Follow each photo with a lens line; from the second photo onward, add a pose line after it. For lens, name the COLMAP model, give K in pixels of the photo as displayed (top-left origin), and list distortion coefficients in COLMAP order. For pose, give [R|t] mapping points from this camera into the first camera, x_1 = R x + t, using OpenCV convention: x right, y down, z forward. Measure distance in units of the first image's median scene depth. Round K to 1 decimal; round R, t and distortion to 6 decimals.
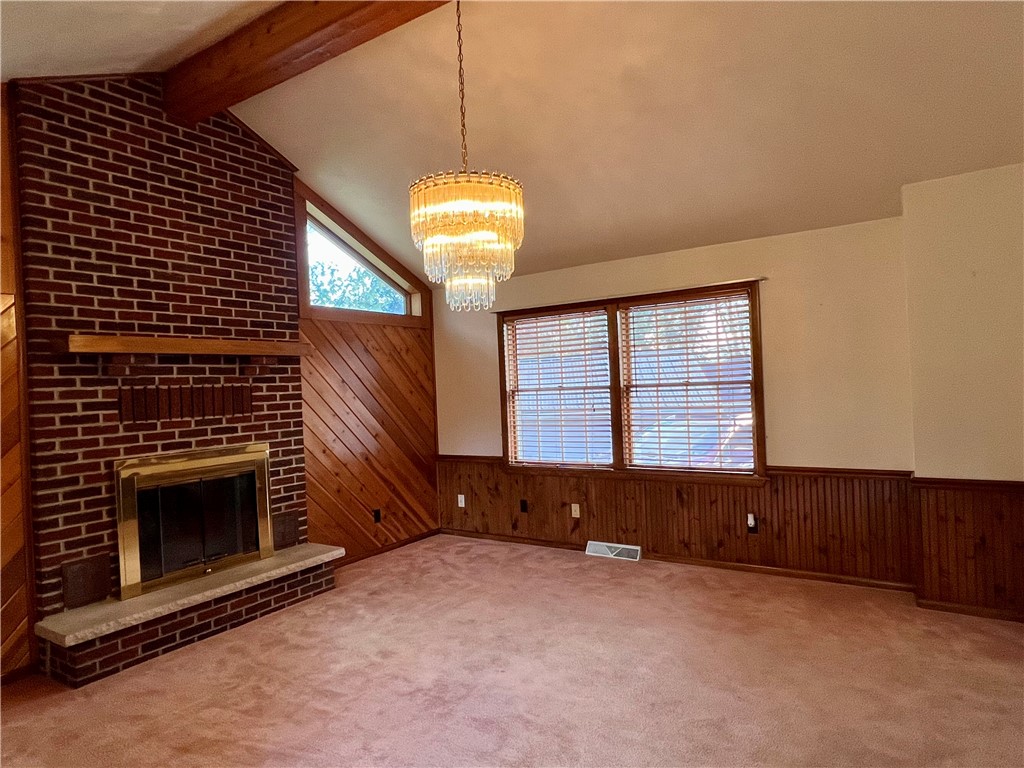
lens RADIAL K [[611.8, 0, 509.2], [0, 611.8, 390.6], [0, 0, 1]] dist [-0.000393, -0.001376]
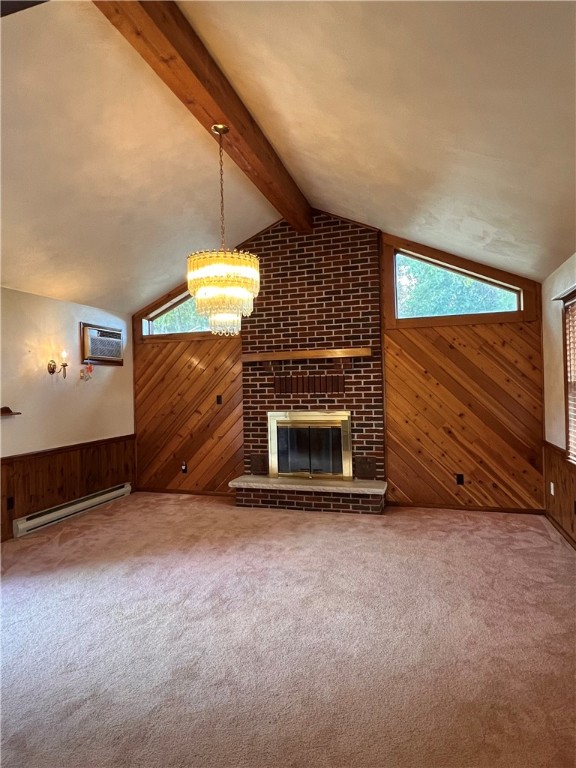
lens RADIAL K [[458.9, 0, 288.0], [0, 458.9, 384.0], [0, 0, 1]] dist [-0.000393, -0.001376]
pose [[0.277637, 0.034938, -0.960051, 0.741406], [0.003565, 0.999294, 0.037397, -0.032658], [0.960680, -0.013805, 0.277316, 0.520401]]
